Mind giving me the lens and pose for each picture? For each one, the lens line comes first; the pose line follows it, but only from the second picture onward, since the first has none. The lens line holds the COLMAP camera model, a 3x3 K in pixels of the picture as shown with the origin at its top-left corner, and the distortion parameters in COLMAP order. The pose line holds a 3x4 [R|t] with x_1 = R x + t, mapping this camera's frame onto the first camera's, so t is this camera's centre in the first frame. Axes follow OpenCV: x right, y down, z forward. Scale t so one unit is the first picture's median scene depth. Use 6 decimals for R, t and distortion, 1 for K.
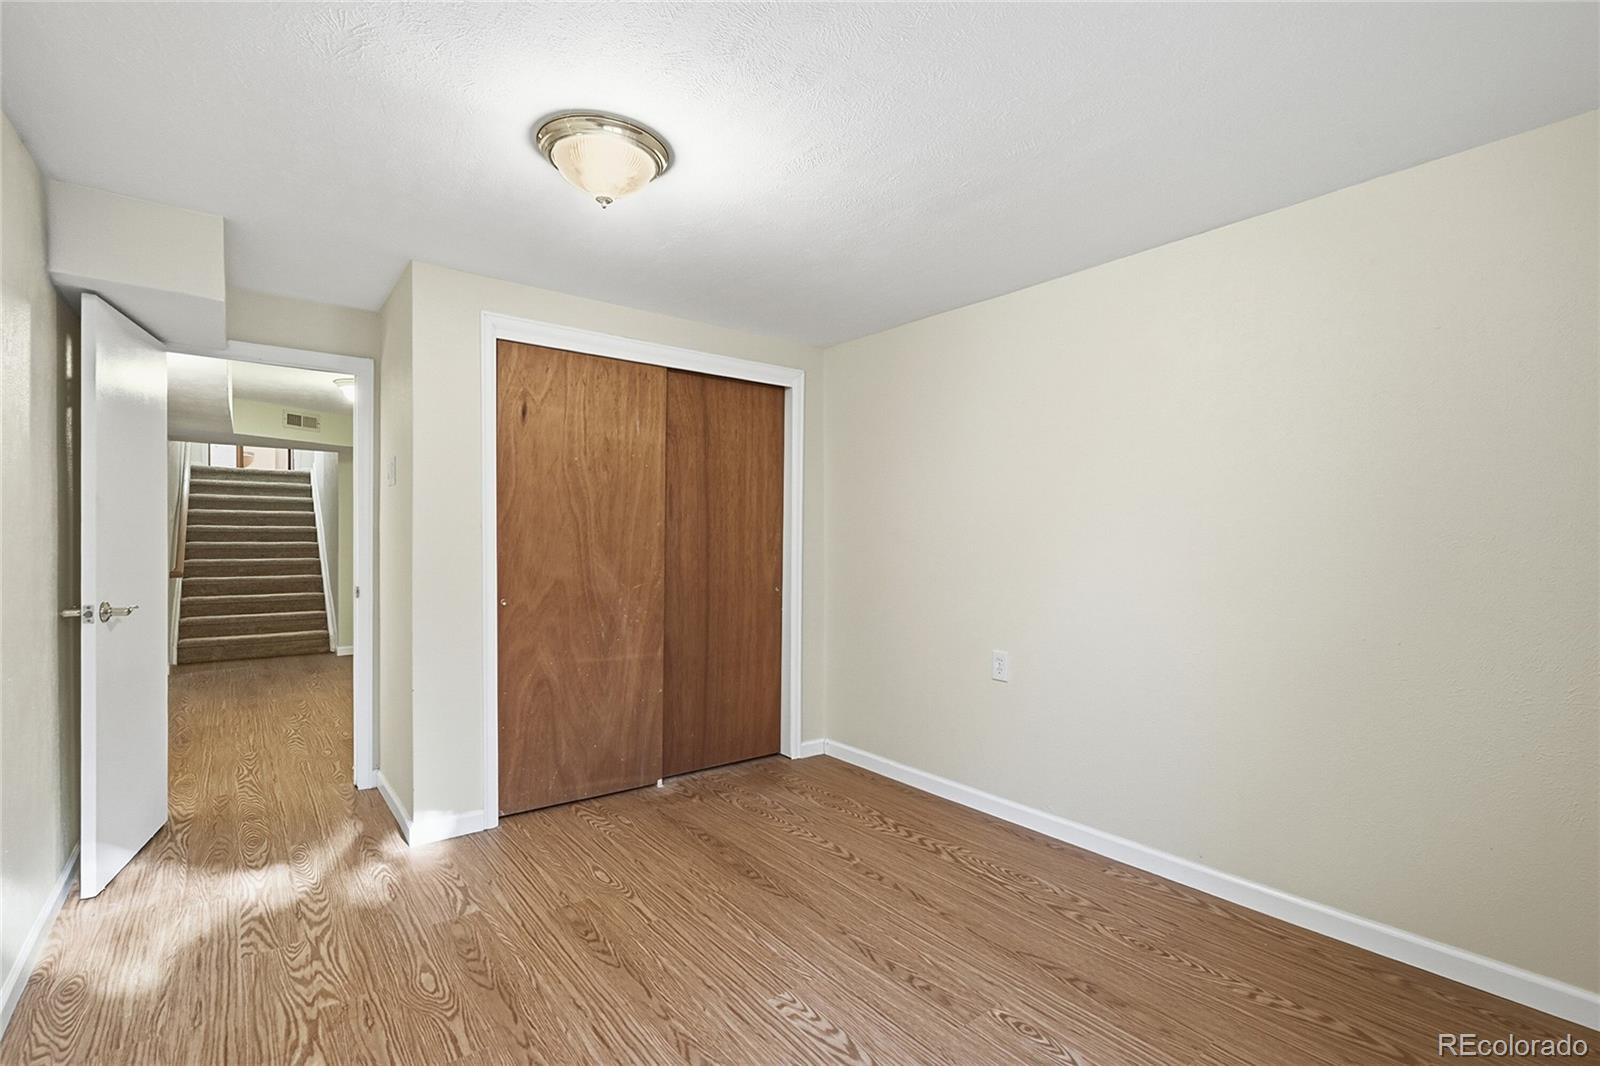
lens RADIAL K [[720.0, 0, 797.2], [0, 720.0, 542.0], [0, 0, 1]] dist [-0.000760, -0.000100]
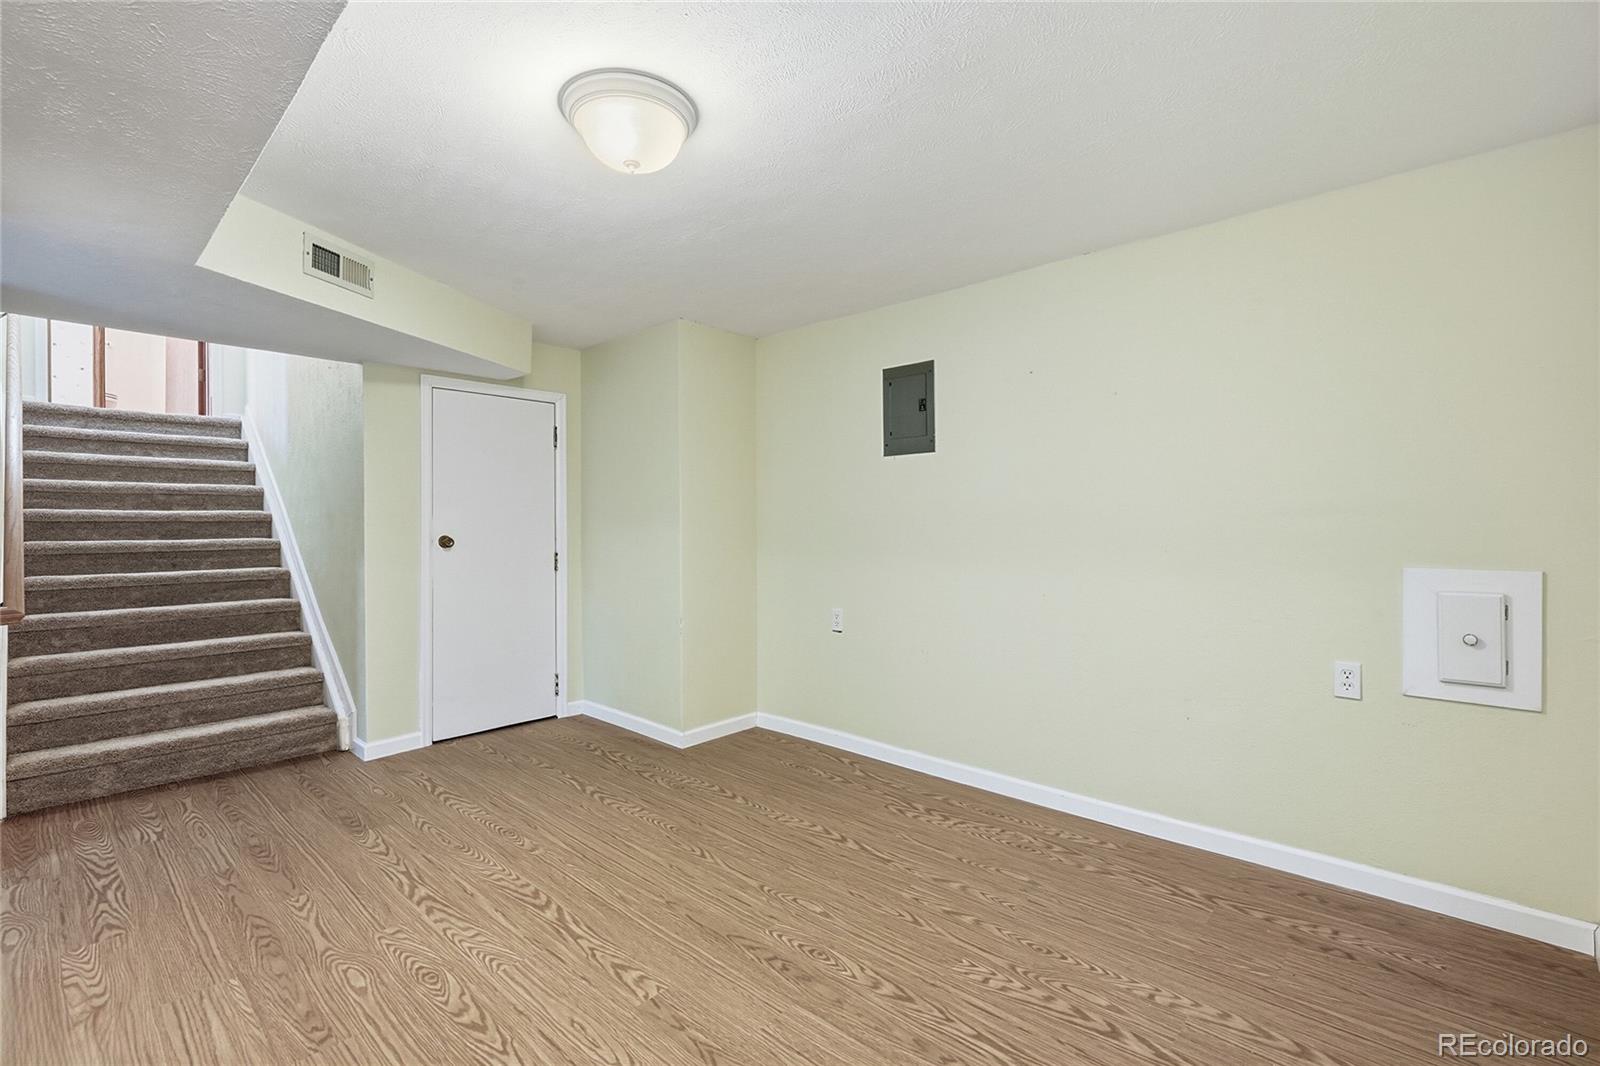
lens RADIAL K [[720.0, 0, 802.3], [0, 720.0, 527.5], [0, 0, 1]] dist [-0.000760, -0.000100]
pose [[0.987122, -0.009950, 0.159658, -0.373057], [0.009599, 0.999950, 0.002968, -0.006525], [-0.159679, -0.001397, 0.987168, 0.403332]]
